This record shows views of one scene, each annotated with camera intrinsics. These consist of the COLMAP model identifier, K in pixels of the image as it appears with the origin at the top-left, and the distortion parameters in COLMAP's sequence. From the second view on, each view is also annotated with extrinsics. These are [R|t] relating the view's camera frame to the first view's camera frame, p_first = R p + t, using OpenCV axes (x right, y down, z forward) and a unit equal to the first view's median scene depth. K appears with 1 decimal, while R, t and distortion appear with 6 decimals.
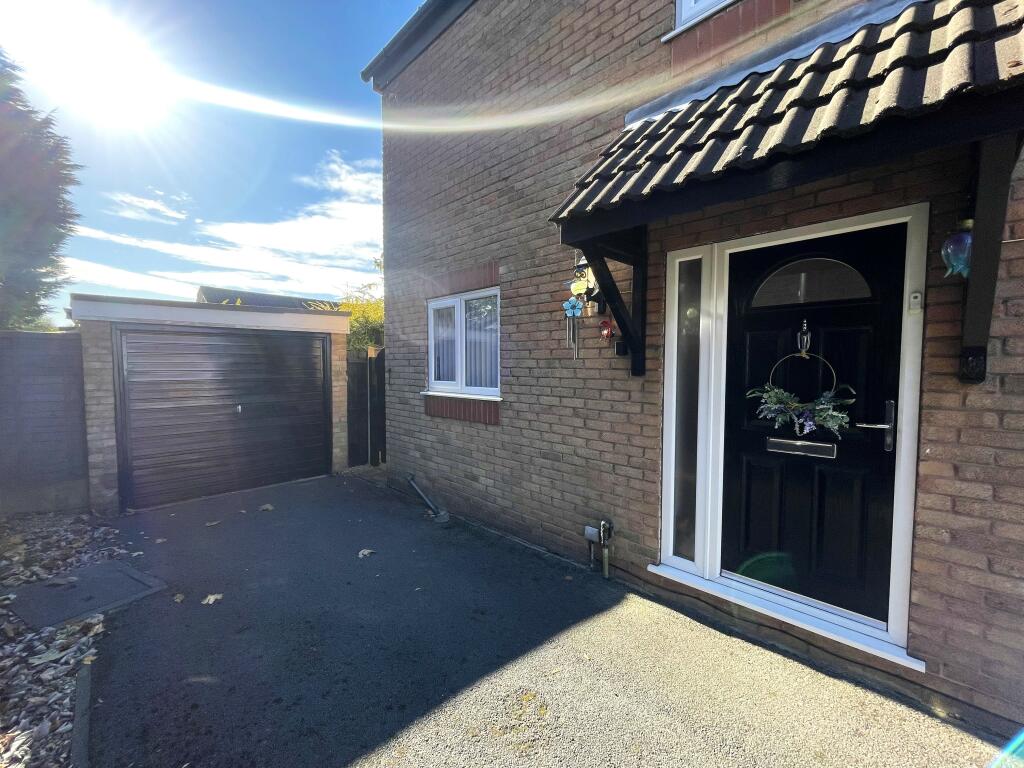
lens RADIAL K [[414.7, 0, 508.6], [0, 414.7, 387.1], [0, 0, 1]] dist [-0.002887, -0.000028]
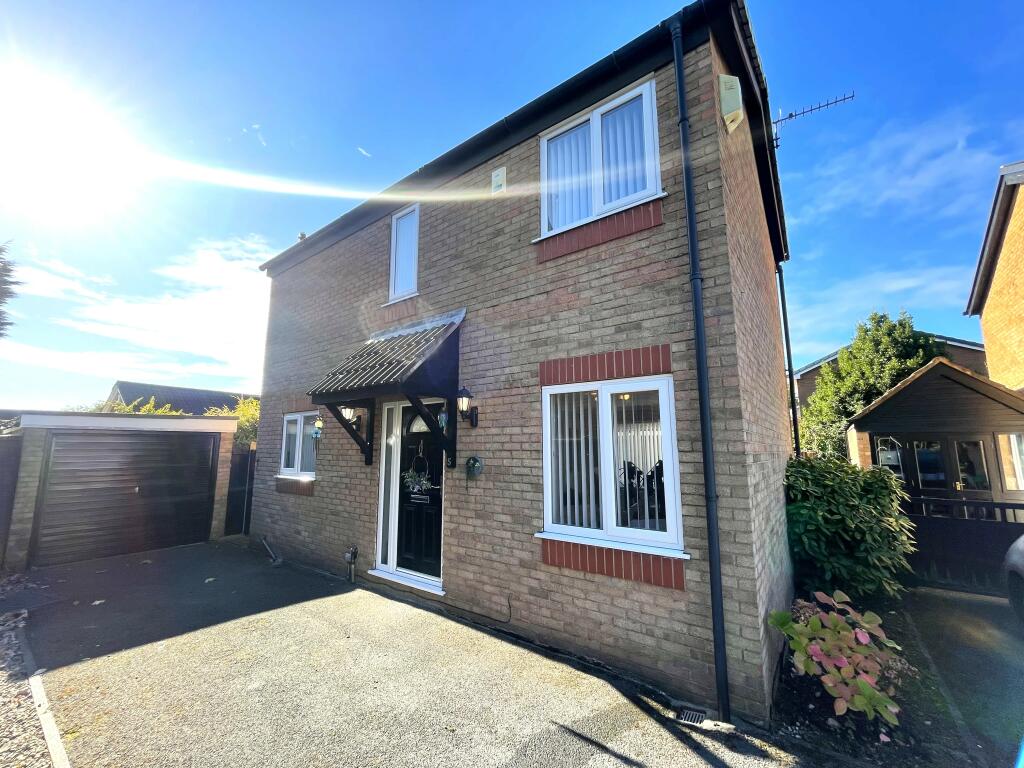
lens RADIAL K [[414.7, 0, 508.6], [0, 414.7, 387.1], [0, 0, 1]] dist [-0.002887, -0.000028]
pose [[0.990938, 0.015910, 0.133372, 0.473458], [0.010617, 0.980575, -0.195857, 0.000895], [-0.133897, 0.195498, 0.971520, -0.696108]]
